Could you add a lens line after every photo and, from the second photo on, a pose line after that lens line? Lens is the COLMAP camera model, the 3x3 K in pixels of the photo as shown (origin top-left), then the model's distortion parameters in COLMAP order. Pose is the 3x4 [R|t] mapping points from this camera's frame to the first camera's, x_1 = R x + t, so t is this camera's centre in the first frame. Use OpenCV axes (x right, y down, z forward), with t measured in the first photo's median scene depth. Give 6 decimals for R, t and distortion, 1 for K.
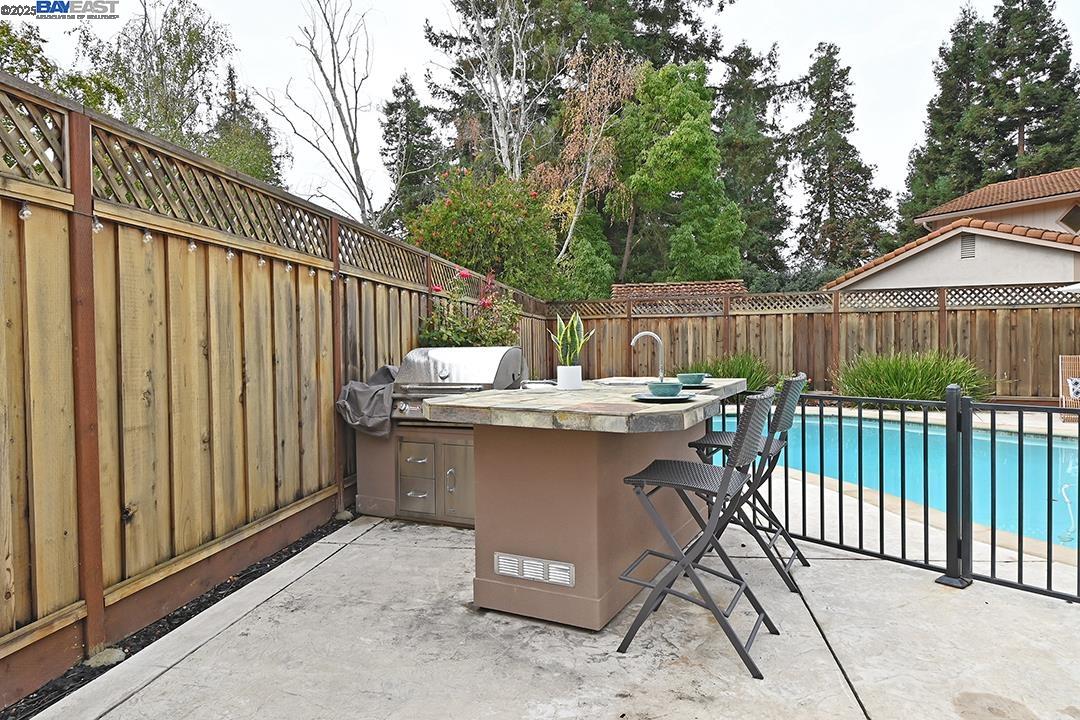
lens RADIAL K [[695.5, 0, 540.7], [0, 695.5, 356.2], [0, 0, 1]] dist [-0.007195, -0.003690]
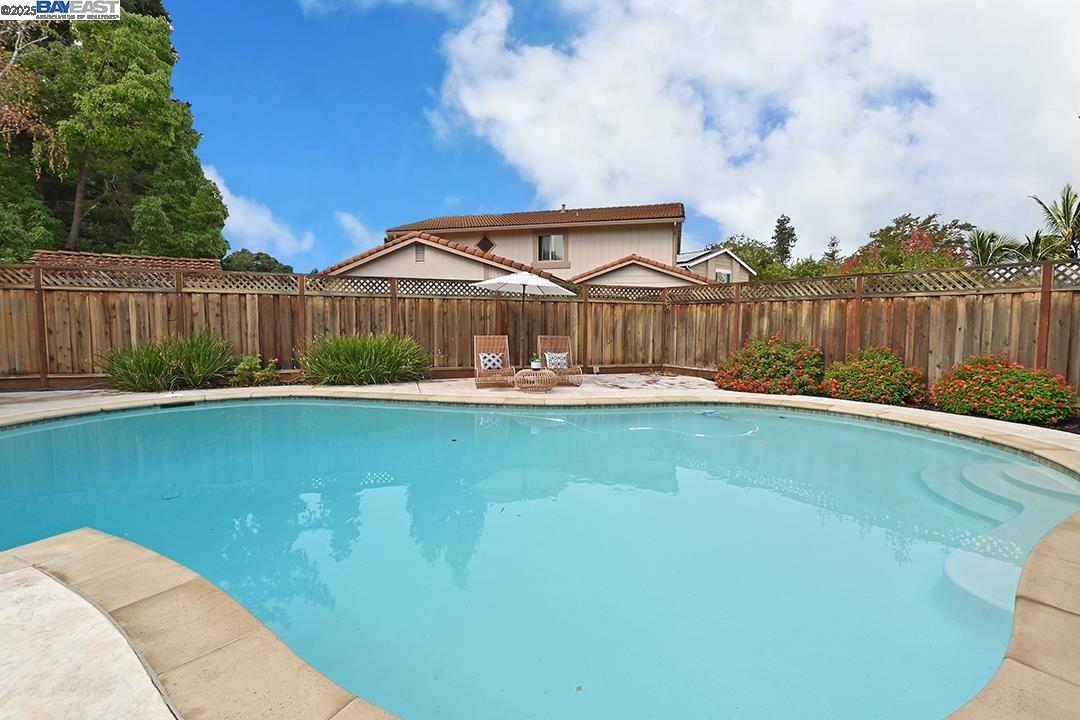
lens RADIAL K [[479.6, 0, 545.0], [0, 479.6, 355.2], [0, 0, 1]] dist [0.002631, -0.004080]
pose [[0.708681, -0.034988, 0.704661, 0.171917], [-0.000094, 0.998765, 0.049686, -0.007732], [-0.705530, -0.035278, 0.707802, 0.221626]]
